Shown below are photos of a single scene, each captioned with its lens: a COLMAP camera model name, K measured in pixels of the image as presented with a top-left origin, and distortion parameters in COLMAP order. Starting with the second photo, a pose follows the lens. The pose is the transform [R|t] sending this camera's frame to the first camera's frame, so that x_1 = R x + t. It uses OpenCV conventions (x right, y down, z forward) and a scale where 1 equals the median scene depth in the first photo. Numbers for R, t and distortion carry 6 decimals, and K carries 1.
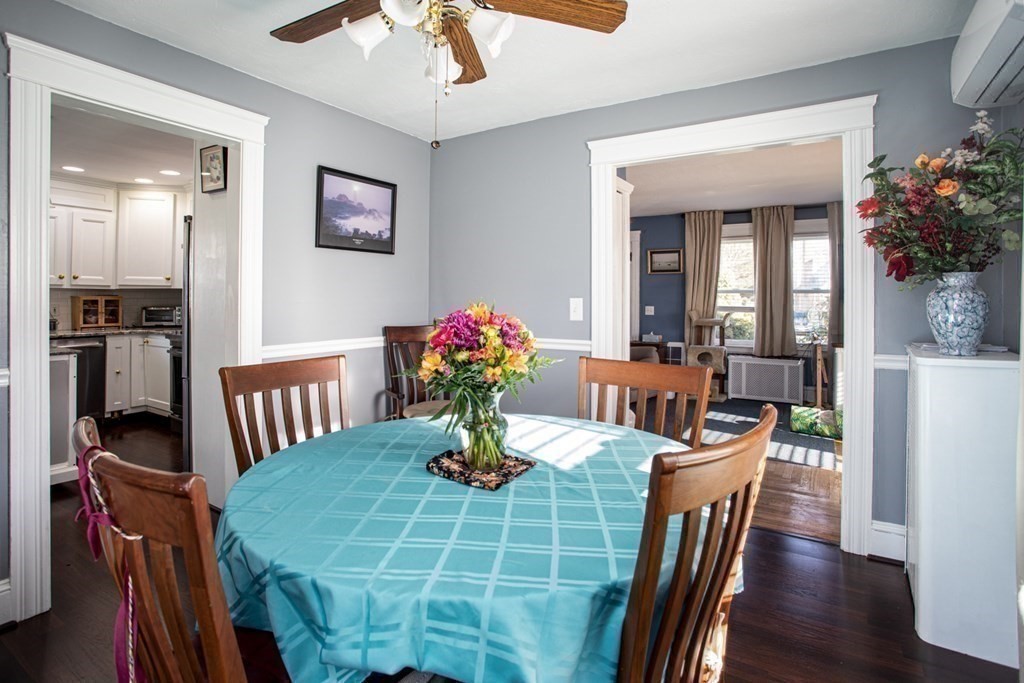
lens RADIAL K [[524.6, 0, 524.6], [0, 524.6, 304.4], [0, 0, 1]] dist [-0.026044, 0.006491]
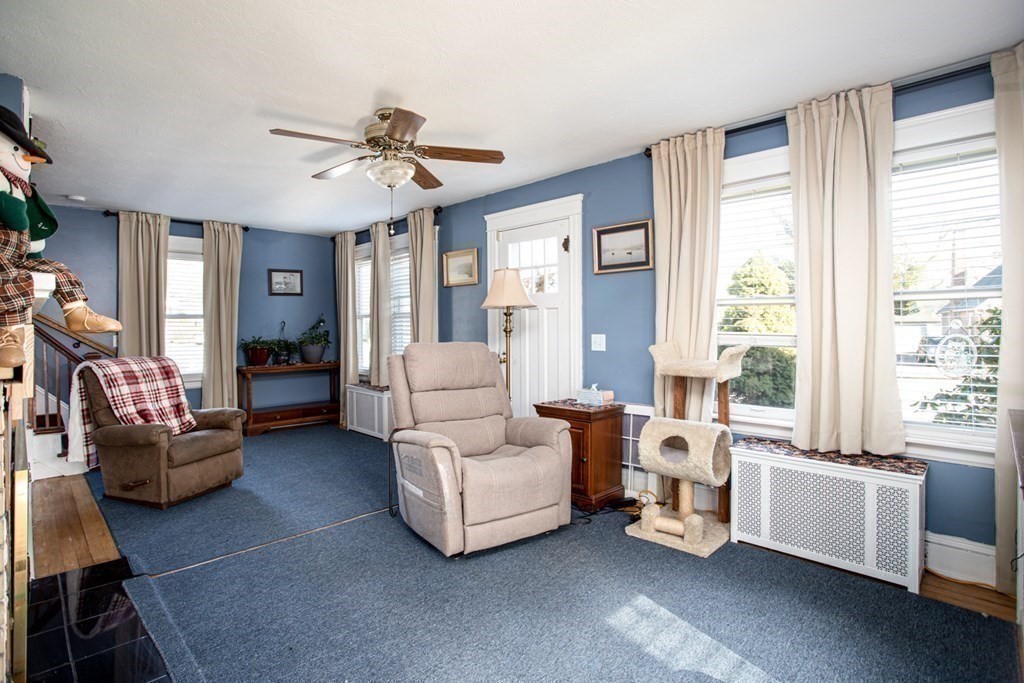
lens RADIAL K [[524.6, 0, 502.9], [0, 524.6, 331.8], [0, 0, 1]] dist [-0.026044, 0.006491]
pose [[0.969503, -0.002181, -0.245069, 0.287497], [0.001259, 0.999992, -0.003920, 0.002912], [0.245076, 0.003492, 0.969498, 0.481652]]
